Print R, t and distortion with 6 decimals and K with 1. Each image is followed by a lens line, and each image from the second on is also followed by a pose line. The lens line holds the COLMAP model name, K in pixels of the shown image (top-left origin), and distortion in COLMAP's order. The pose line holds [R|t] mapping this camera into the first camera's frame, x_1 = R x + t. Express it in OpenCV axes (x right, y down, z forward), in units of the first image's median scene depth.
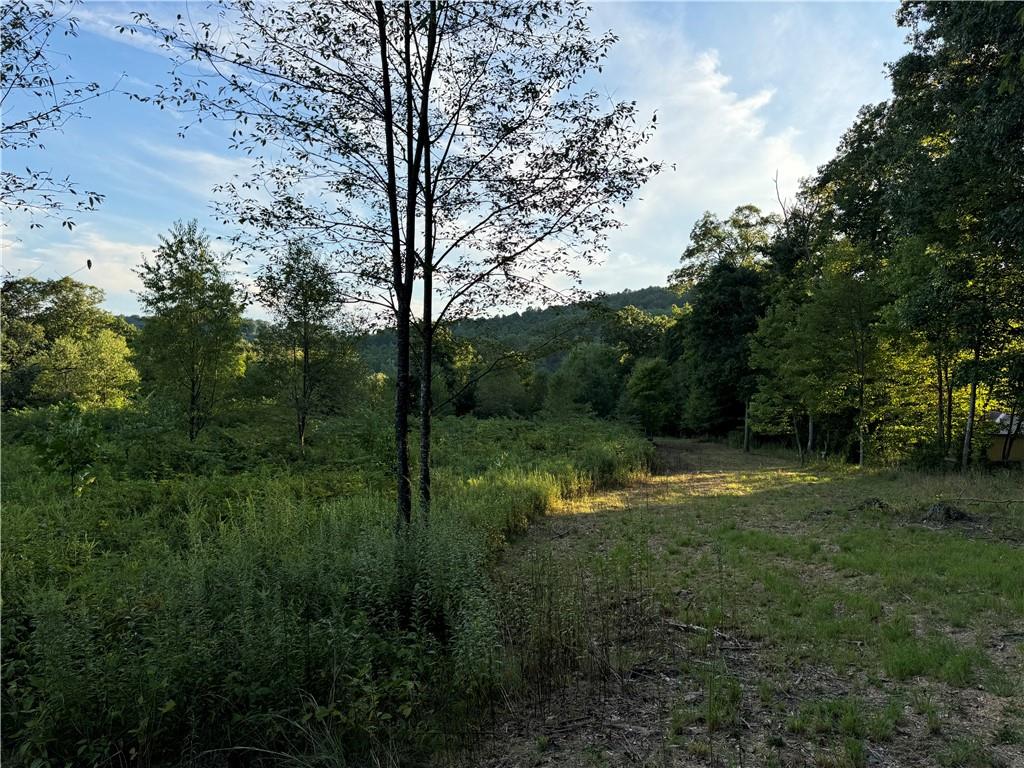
lens RADIAL K [[733.2, 0, 512.0], [0, 733.2, 384.0], [0, 0, 1]] dist [0.087852, -0.094324]
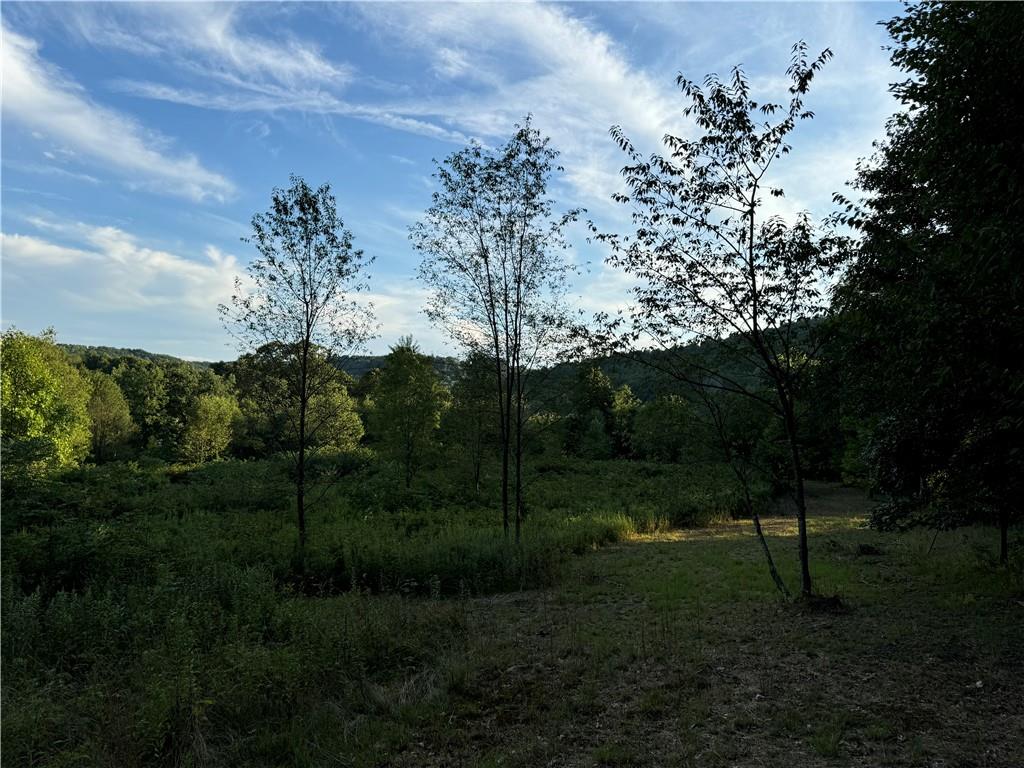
lens RADIAL K [[733.2, 0, 512.0], [0, 733.2, 384.0], [0, 0, 1]] dist [0.087852, -0.094324]
pose [[0.972120, -0.003096, -0.234464, 0.074714], [-0.007094, 0.999067, -0.042603, -0.036853], [0.234377, 0.043078, 0.971191, -0.241306]]
